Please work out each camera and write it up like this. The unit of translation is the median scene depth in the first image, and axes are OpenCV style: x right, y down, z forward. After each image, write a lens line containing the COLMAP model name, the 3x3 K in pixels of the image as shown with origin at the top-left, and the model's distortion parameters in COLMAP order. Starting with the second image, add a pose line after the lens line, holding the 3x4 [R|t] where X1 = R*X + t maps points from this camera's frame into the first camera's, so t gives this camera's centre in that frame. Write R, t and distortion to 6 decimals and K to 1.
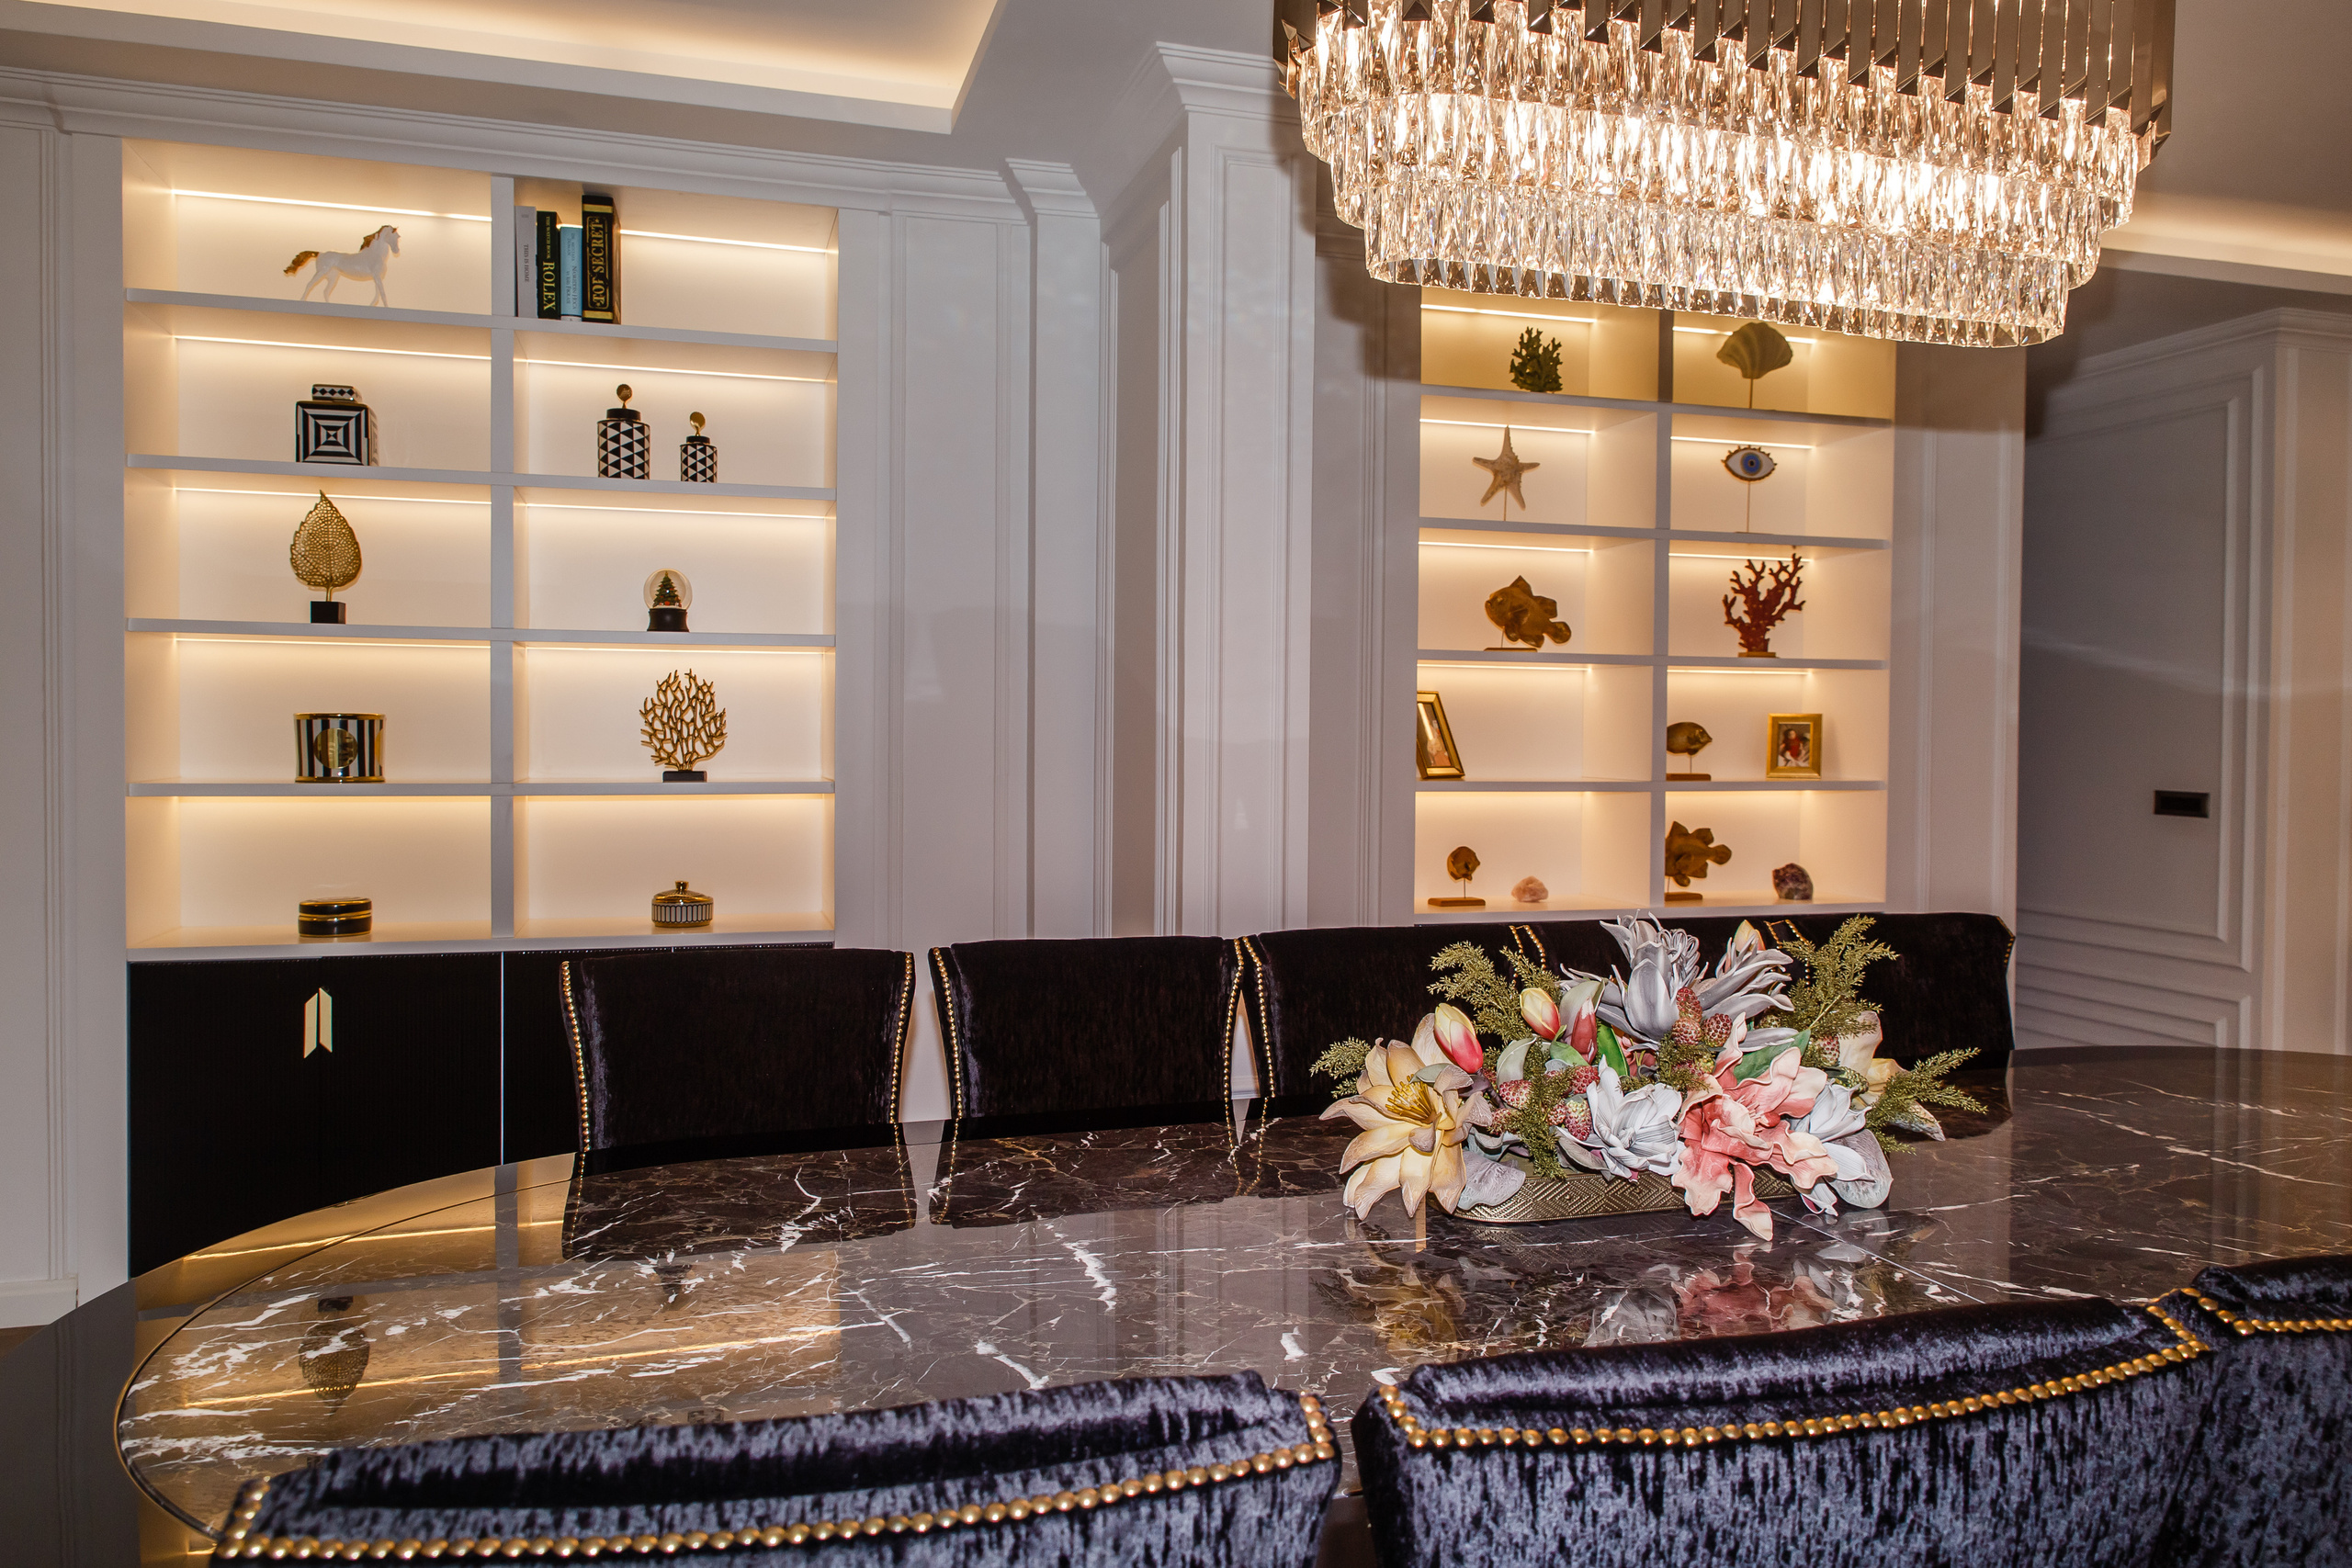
lens RADIAL K [[1557.9, 0, 1163.4], [0, 1557.9, 759.3], [0, 0, 1]] dist [0.001528, 0.002824]
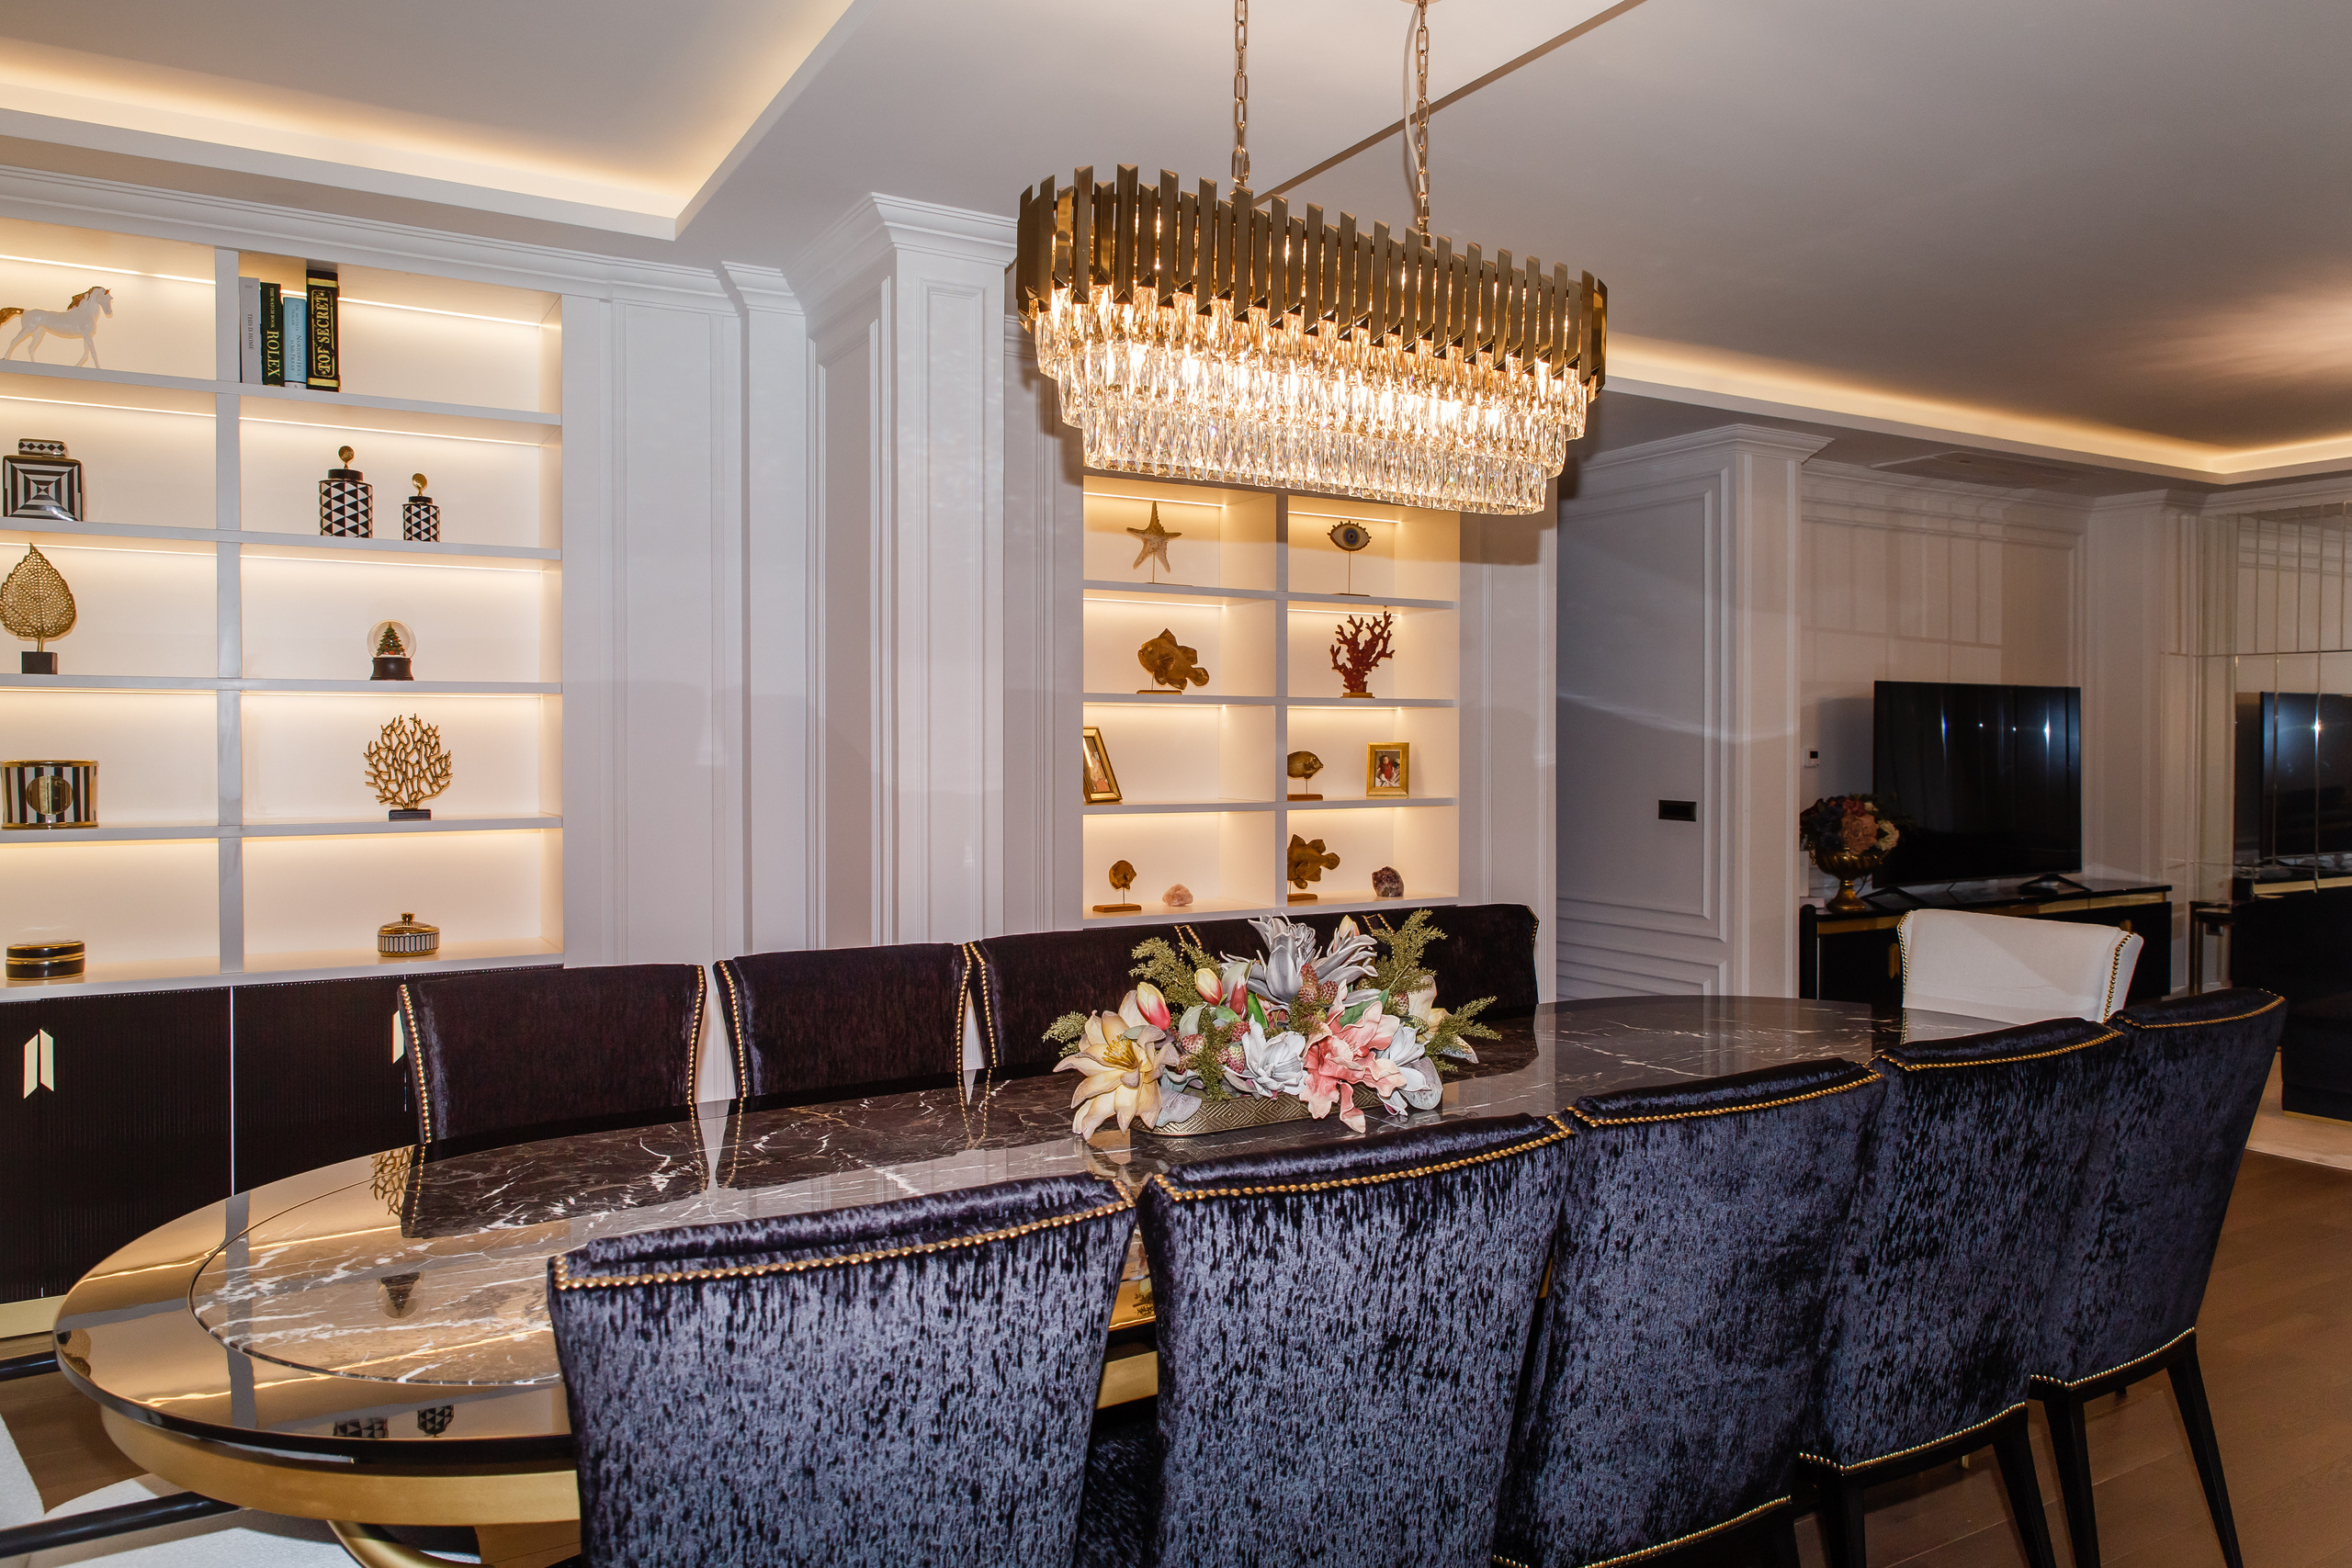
lens RADIAL K [[1557.9, 0, 1163.4], [0, 1557.9, 759.3], [0, 0, 1]] dist [0.001528, 0.002824]
pose [[0.972283, -0.011010, 0.233549, -0.090111], [0.012307, 0.999916, -0.004098, -0.026686], [-0.233485, 0.006859, 0.972336, -0.260636]]
